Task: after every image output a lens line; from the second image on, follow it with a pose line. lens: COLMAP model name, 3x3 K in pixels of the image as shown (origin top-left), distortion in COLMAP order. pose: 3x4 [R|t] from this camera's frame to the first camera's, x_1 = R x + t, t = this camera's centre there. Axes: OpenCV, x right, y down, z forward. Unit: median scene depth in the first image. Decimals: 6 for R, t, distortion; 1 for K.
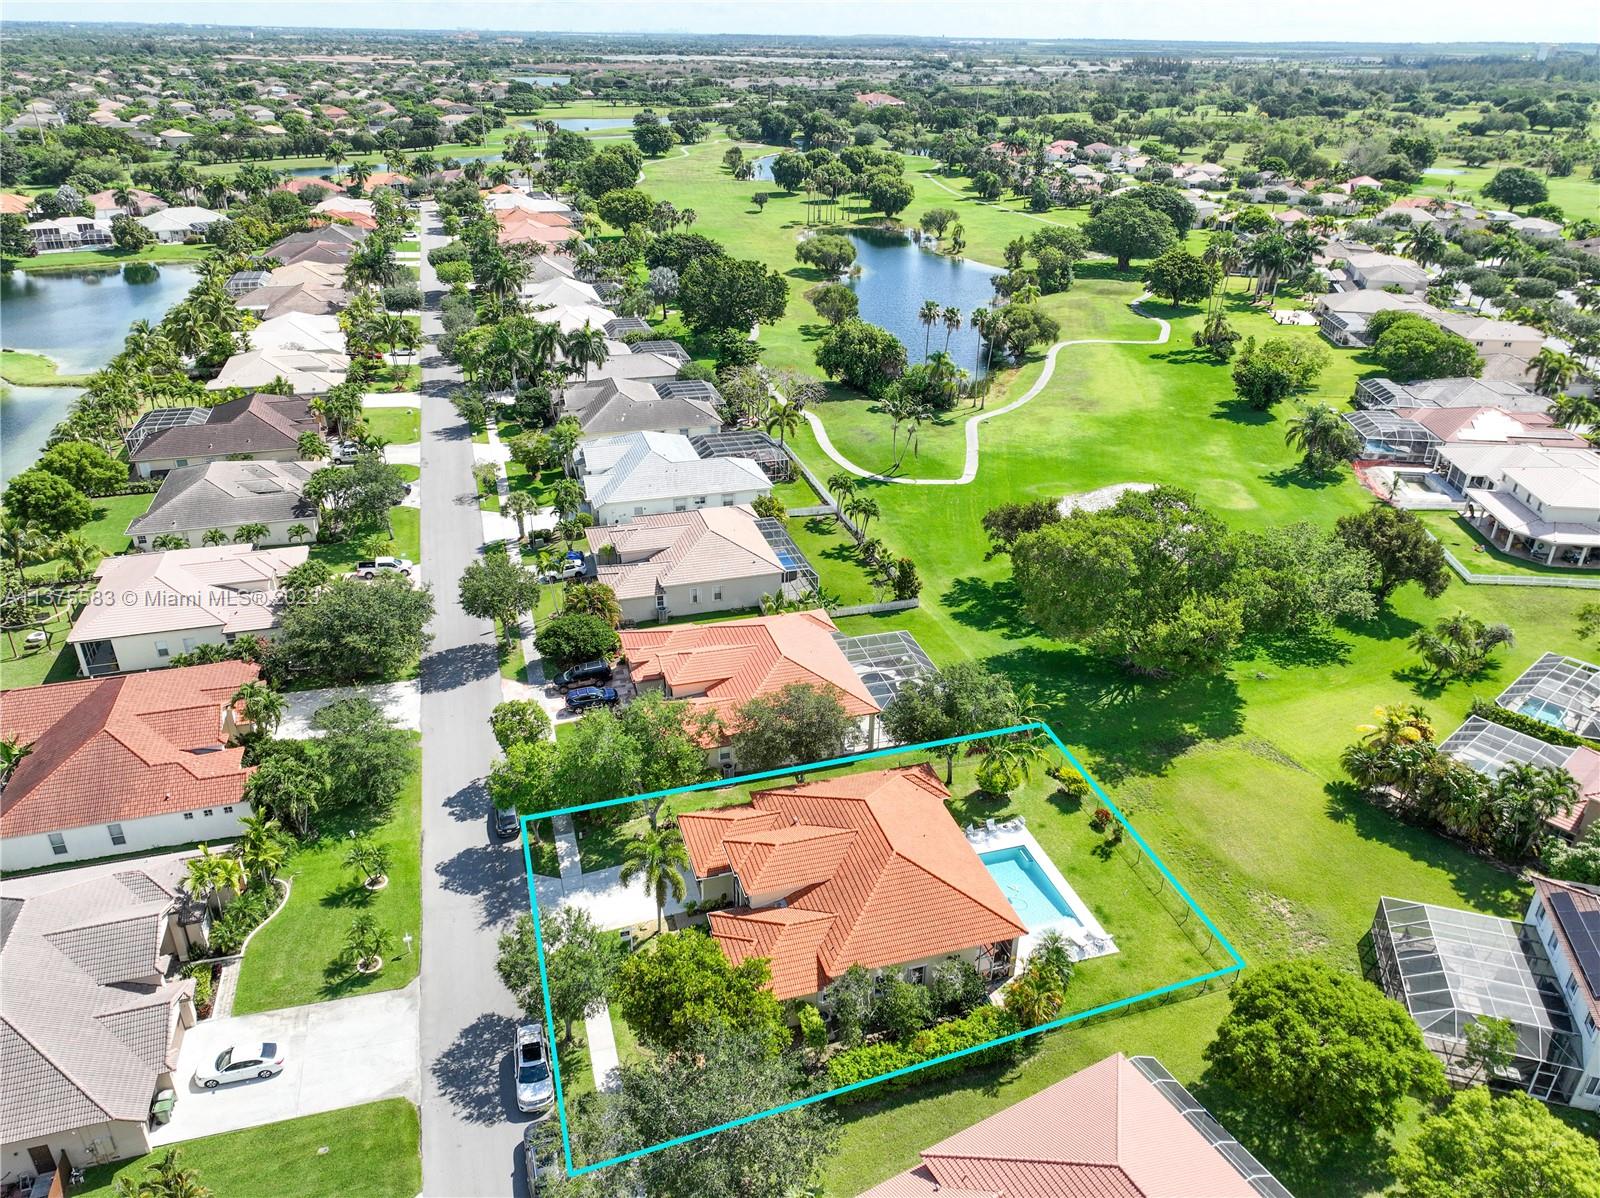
lens RADIAL K [[1094.2, 0, 800.0], [0, 1094.2, 599.0], [0, 0, 1]] dist [0.002998, -0.001590]
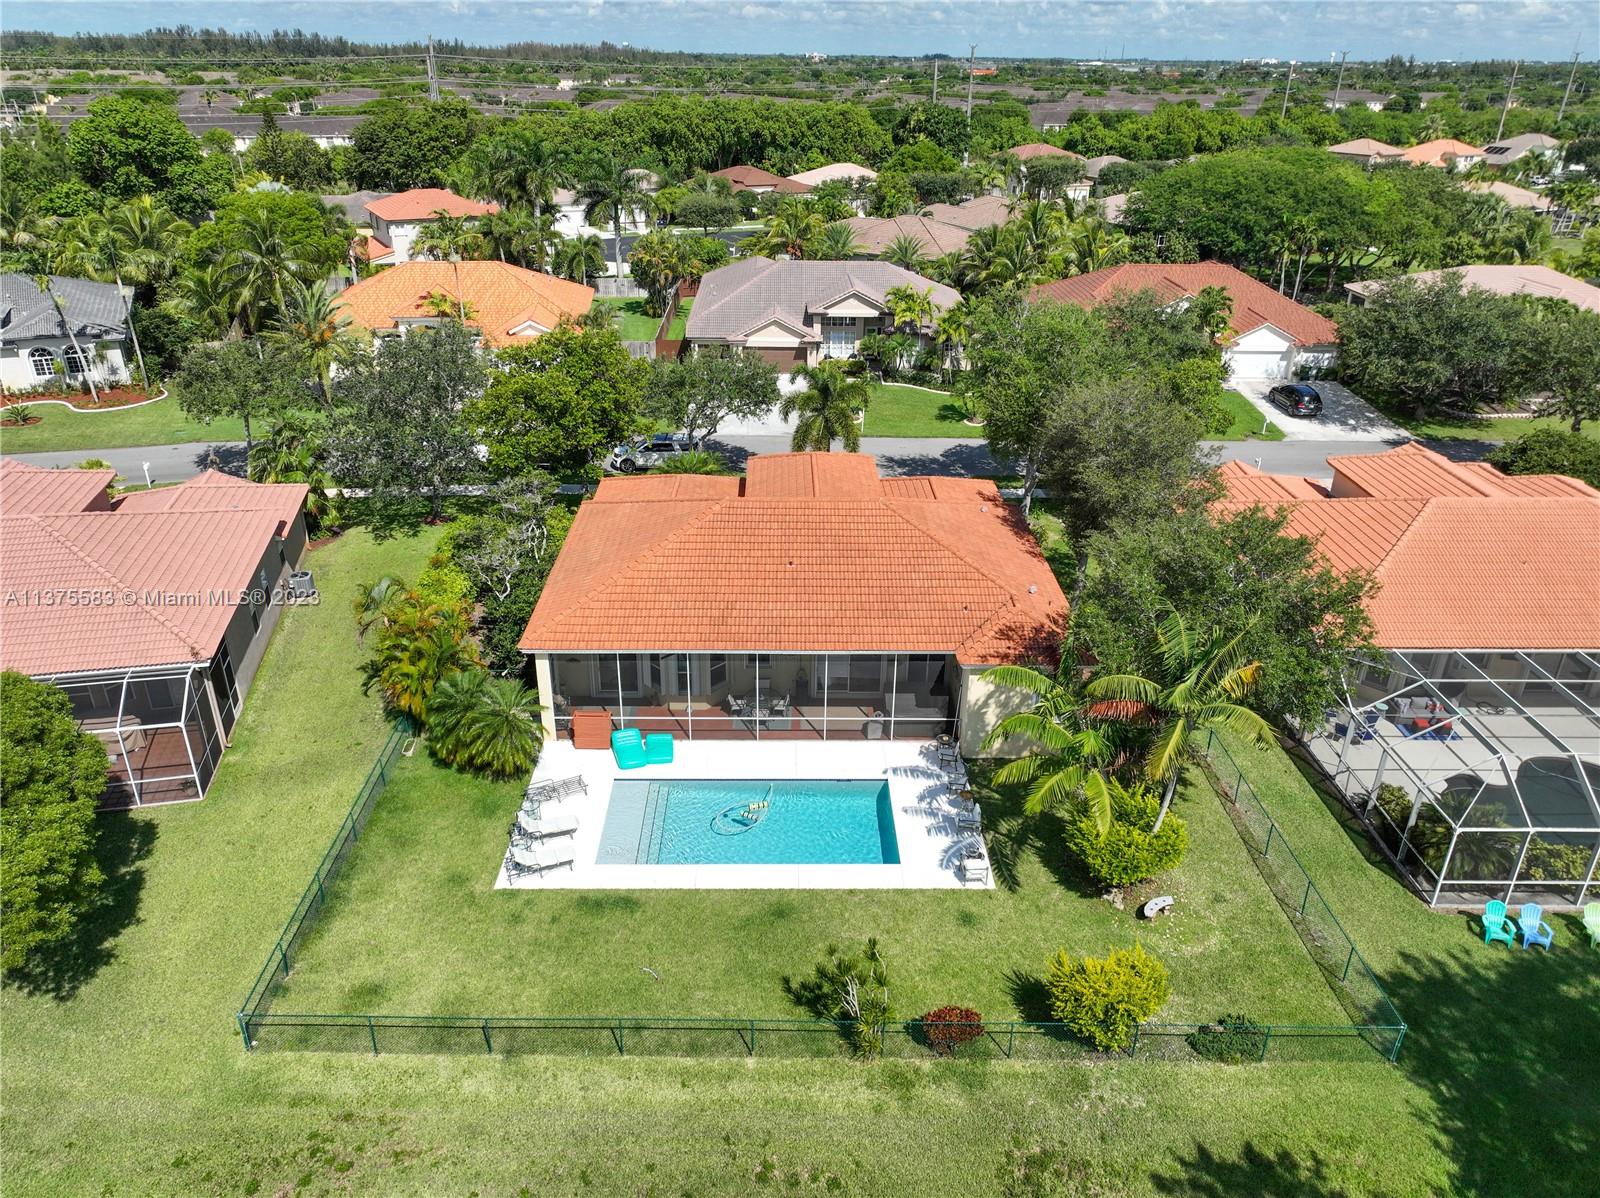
lens RADIAL K [[1094.2, 0, 800.0], [0, 1094.2, 599.0], [0, 0, 1]] dist [0.002998, -0.001590]
pose [[-0.270748, 0.413252, -0.869436, 0.305936], [-0.445945, 0.746572, 0.493724, -0.014192], [0.853129, 0.521395, -0.017845, 0.548882]]
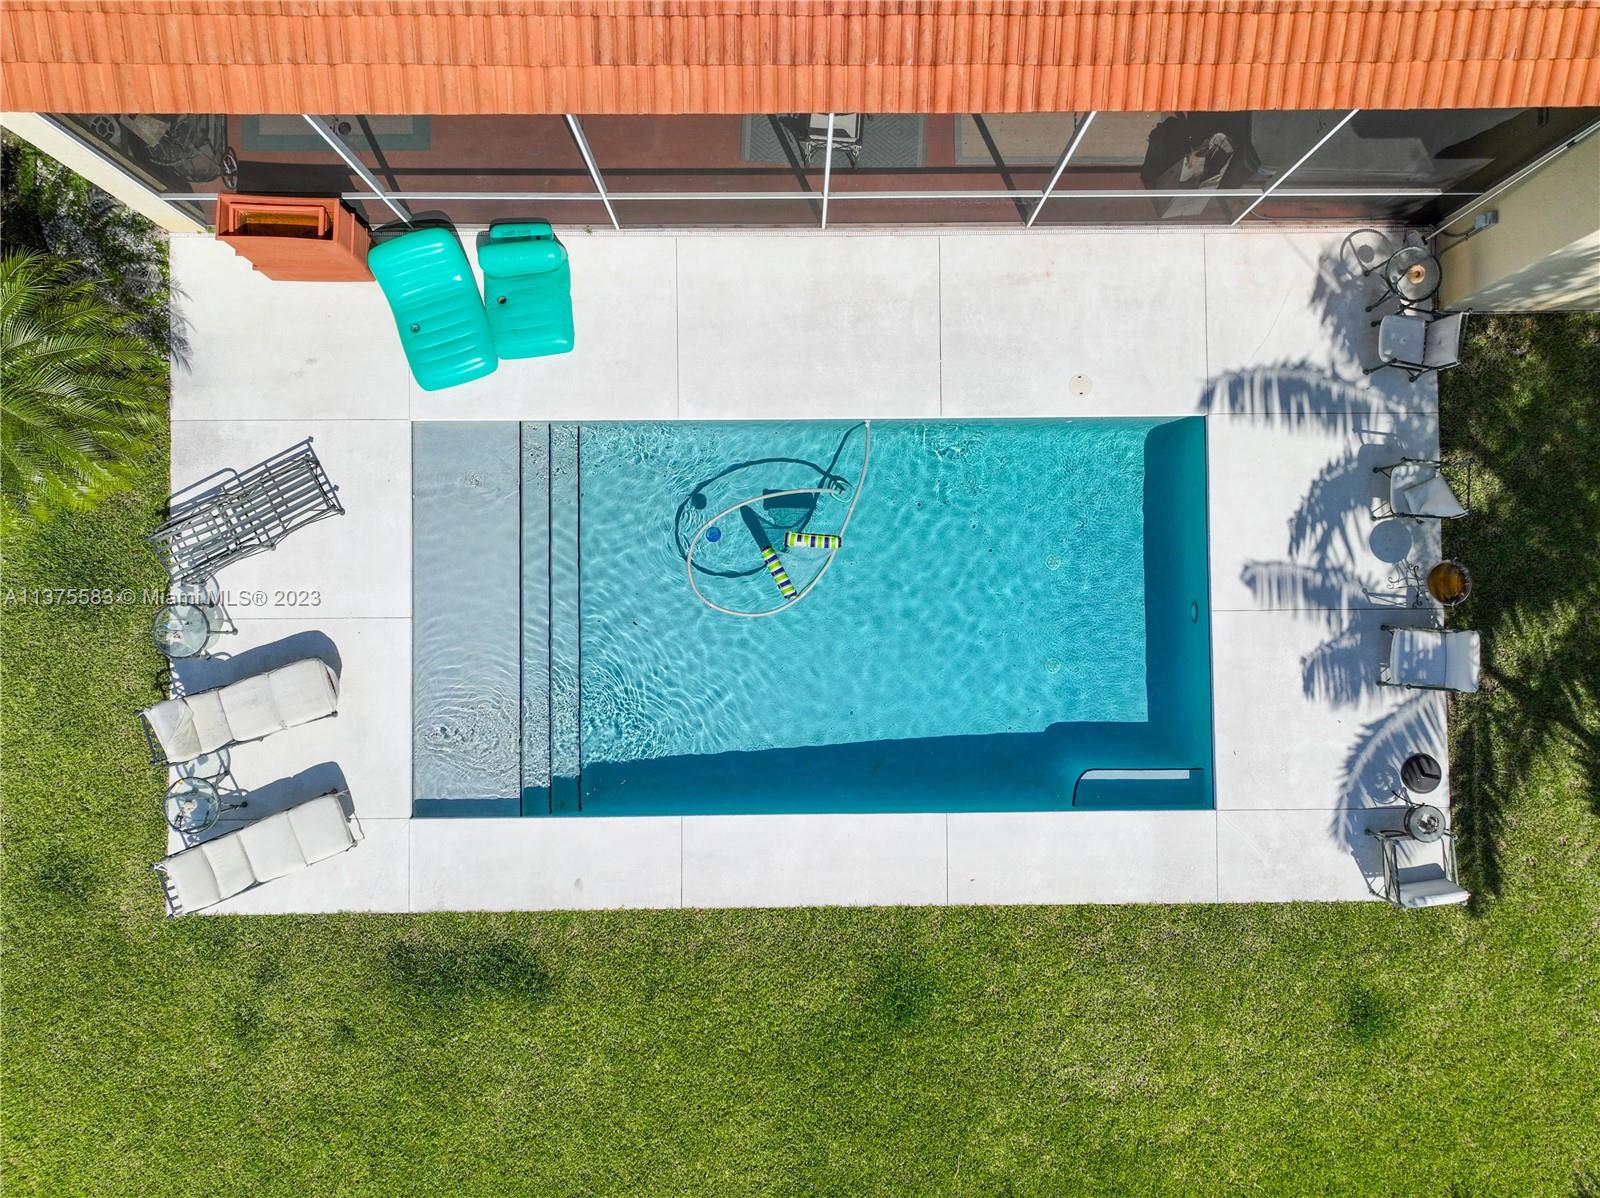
lens RADIAL K [[1094.2, 0, 800.0], [0, 1094.2, 599.0], [0, 0, 1]] dist [0.002998, -0.001590]
pose [[-0.278646, 0.959773, -0.034539, 0.117727], [-0.443150, -0.096585, 0.891229, 0.070854], [0.852041, 0.263643, 0.452236, 0.519300]]
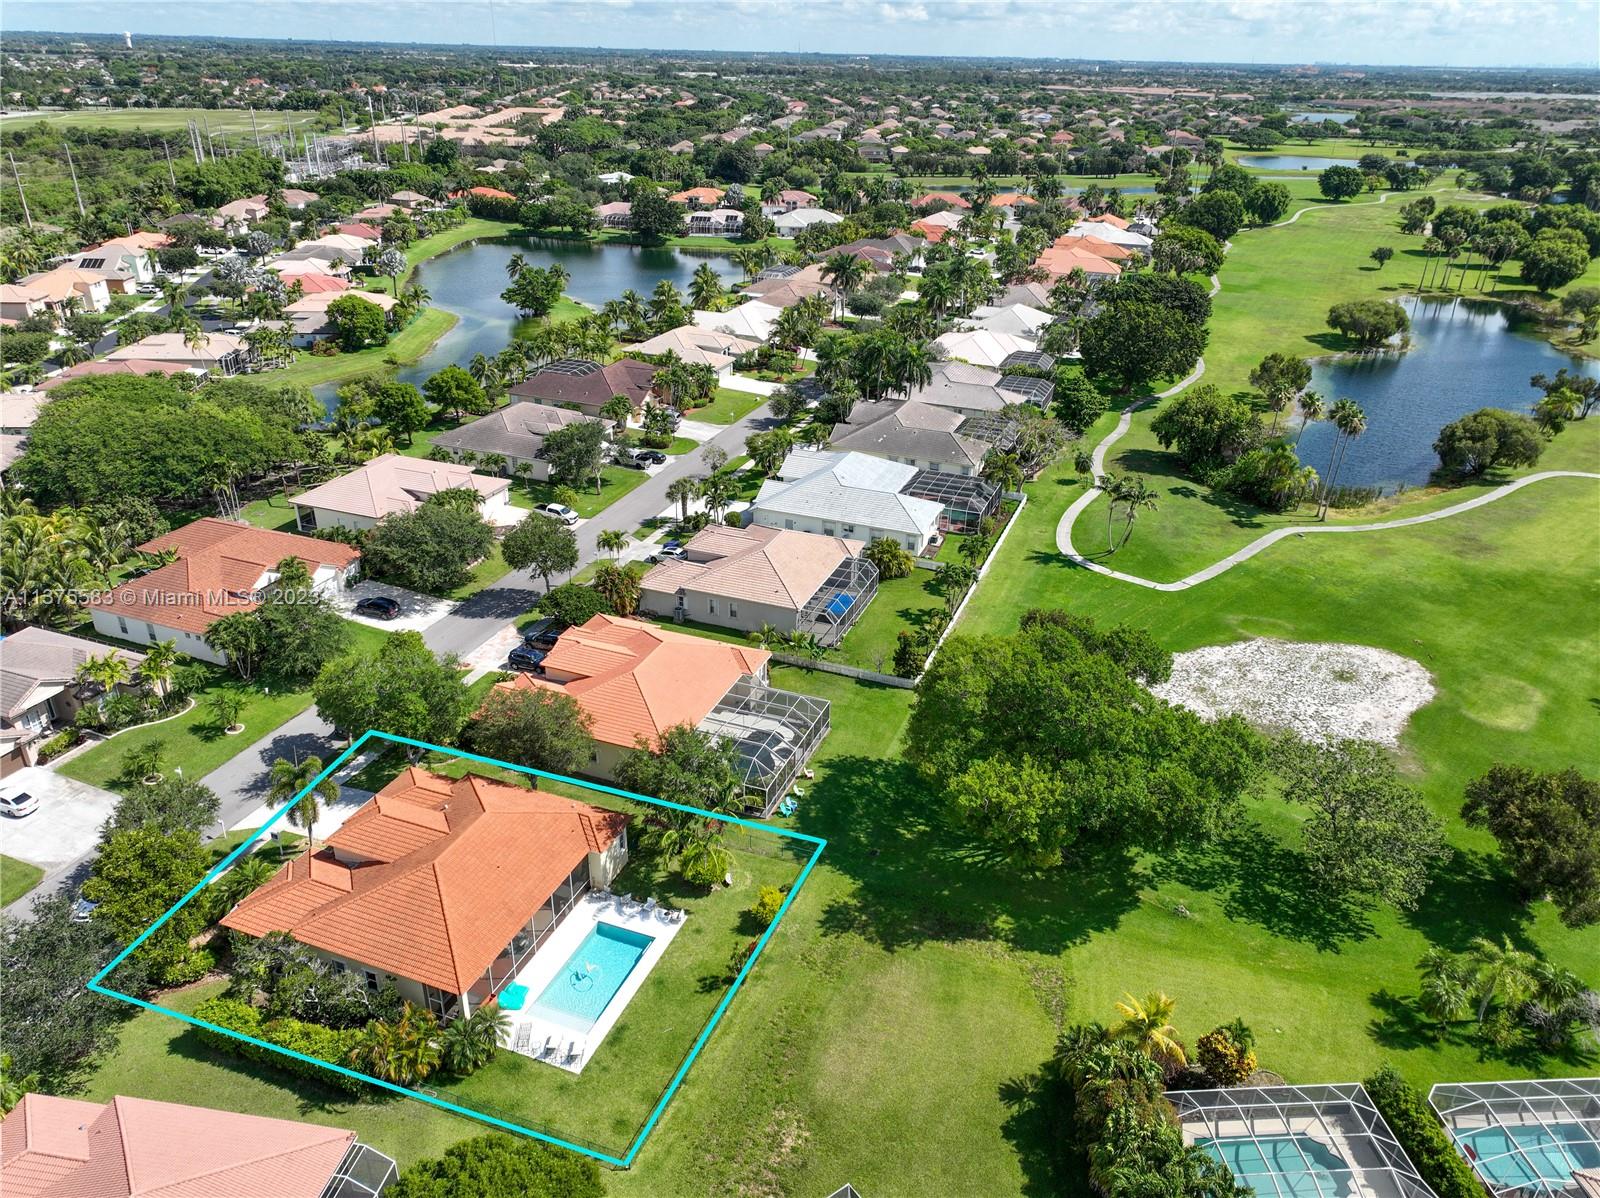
lens RADIAL K [[1113.1, 0, 800.0], [0, 1113.1, 599.0], [0, 0, 1]] dist [0.008638, 0.008714]
pose [[0.796935, 0.270427, -0.540151, 0.422431], [-0.287717, 0.956180, 0.054216, -0.071786], [0.531143, 0.112204, 0.839820, 0.160074]]
